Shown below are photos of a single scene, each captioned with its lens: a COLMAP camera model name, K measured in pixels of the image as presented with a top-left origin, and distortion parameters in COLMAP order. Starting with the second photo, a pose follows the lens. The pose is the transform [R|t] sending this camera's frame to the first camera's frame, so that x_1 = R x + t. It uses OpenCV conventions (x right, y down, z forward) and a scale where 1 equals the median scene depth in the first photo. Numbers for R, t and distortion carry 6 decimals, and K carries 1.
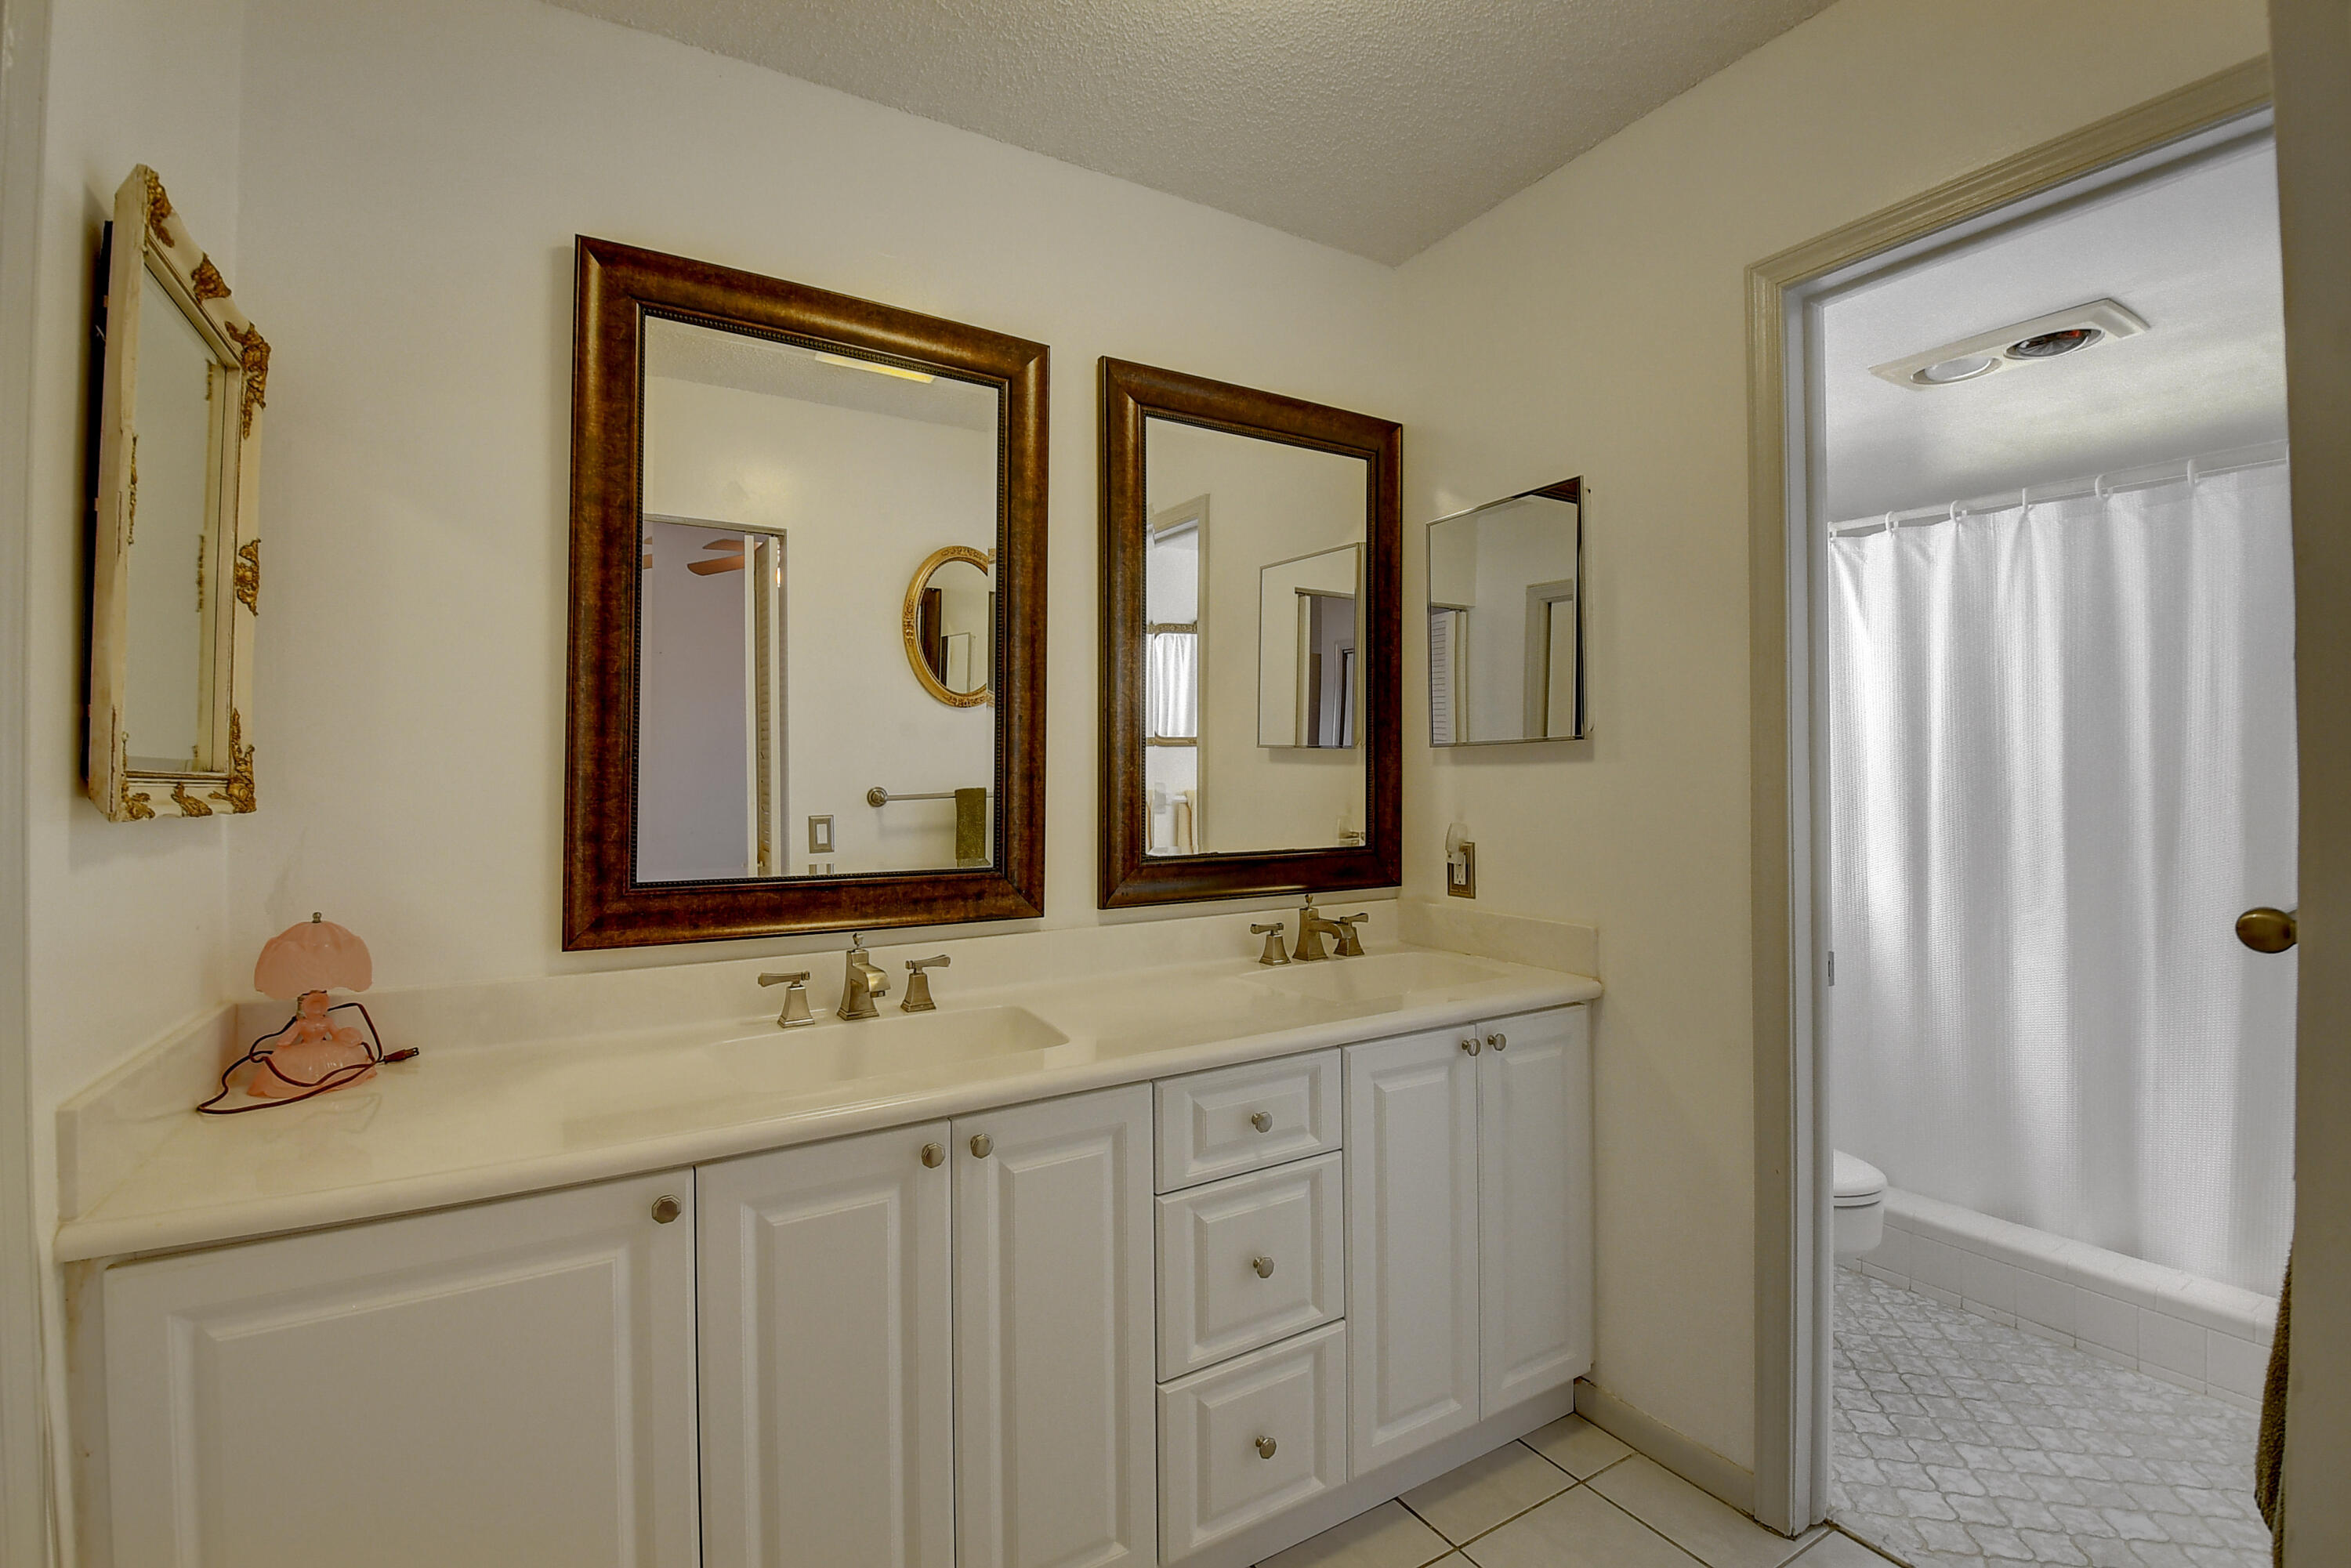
lens RADIAL K [[1034.8, 0, 1167.1], [0, 1034.8, 761.0], [0, 0, 1]] dist [-0.027267, -0.000379]
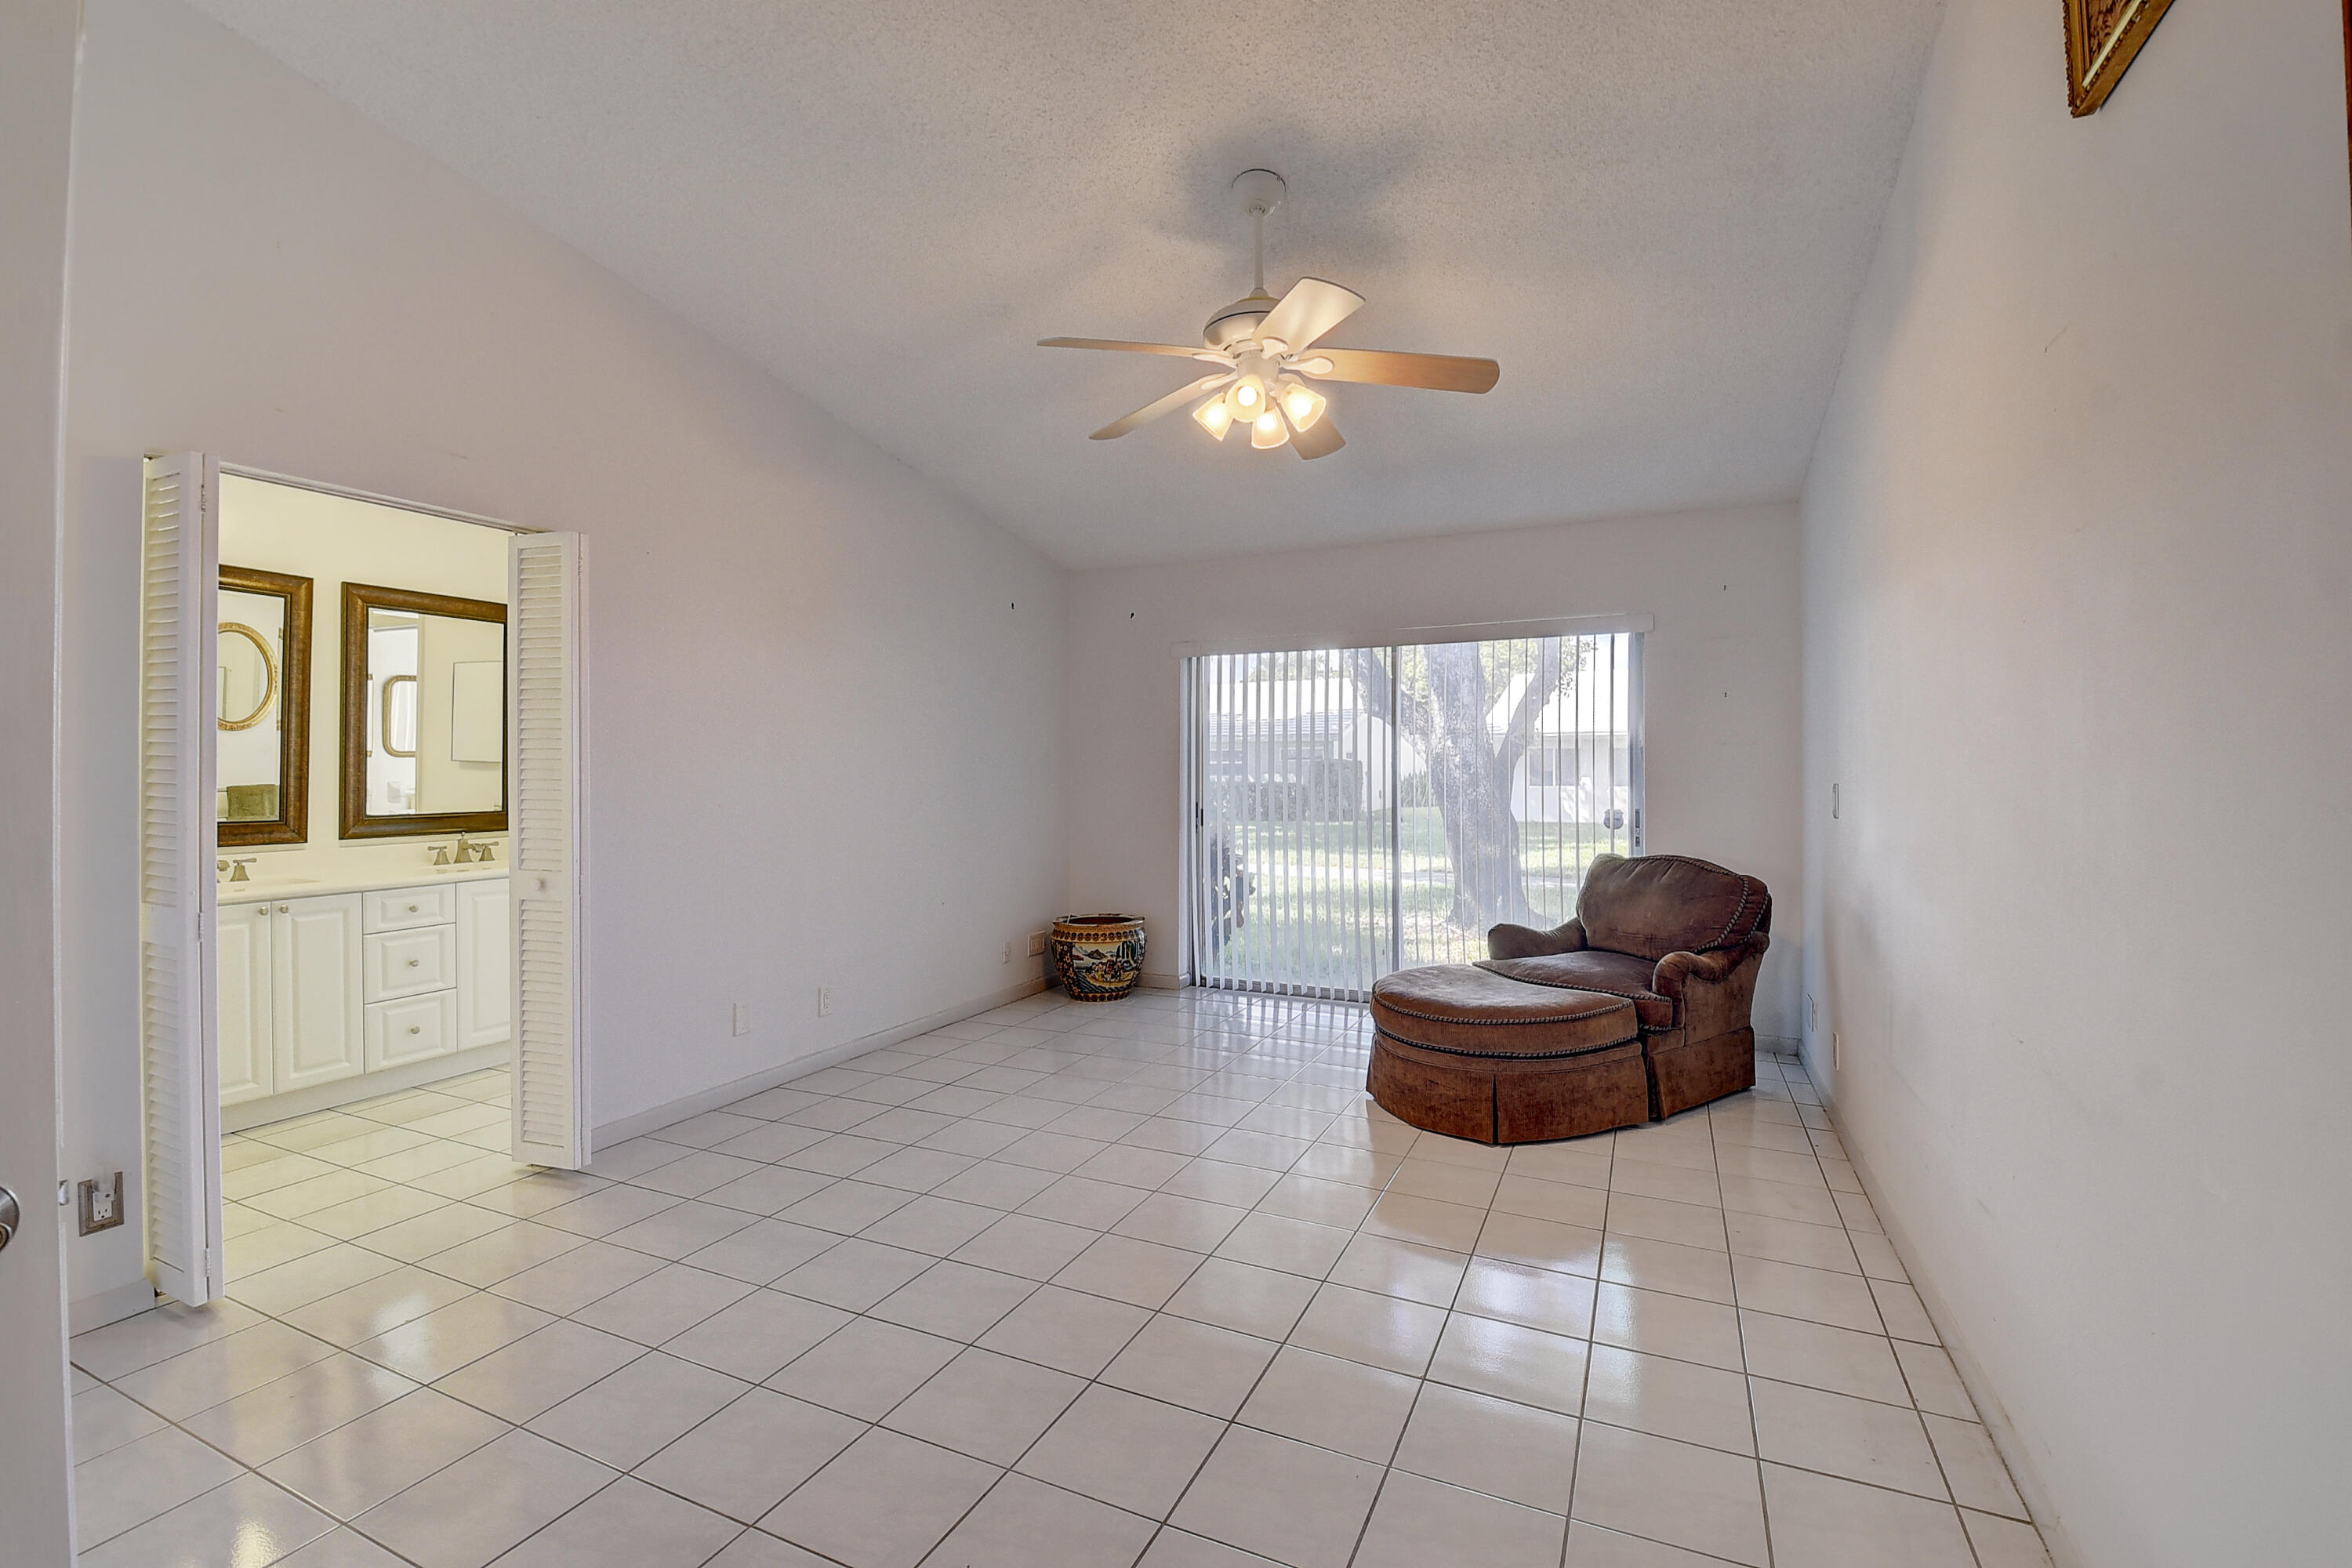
lens RADIAL K [[1035.3, 0, 1167.6], [0, 1035.3, 761.0], [0, 0, 1]] dist [-0.027267, -0.000379]
pose [[0.823725, 0.005509, 0.566963, 0.157202], [-0.006869, 0.999976, 0.000263, -0.032817], [-0.566948, -0.004111, 0.823744, -1.757790]]
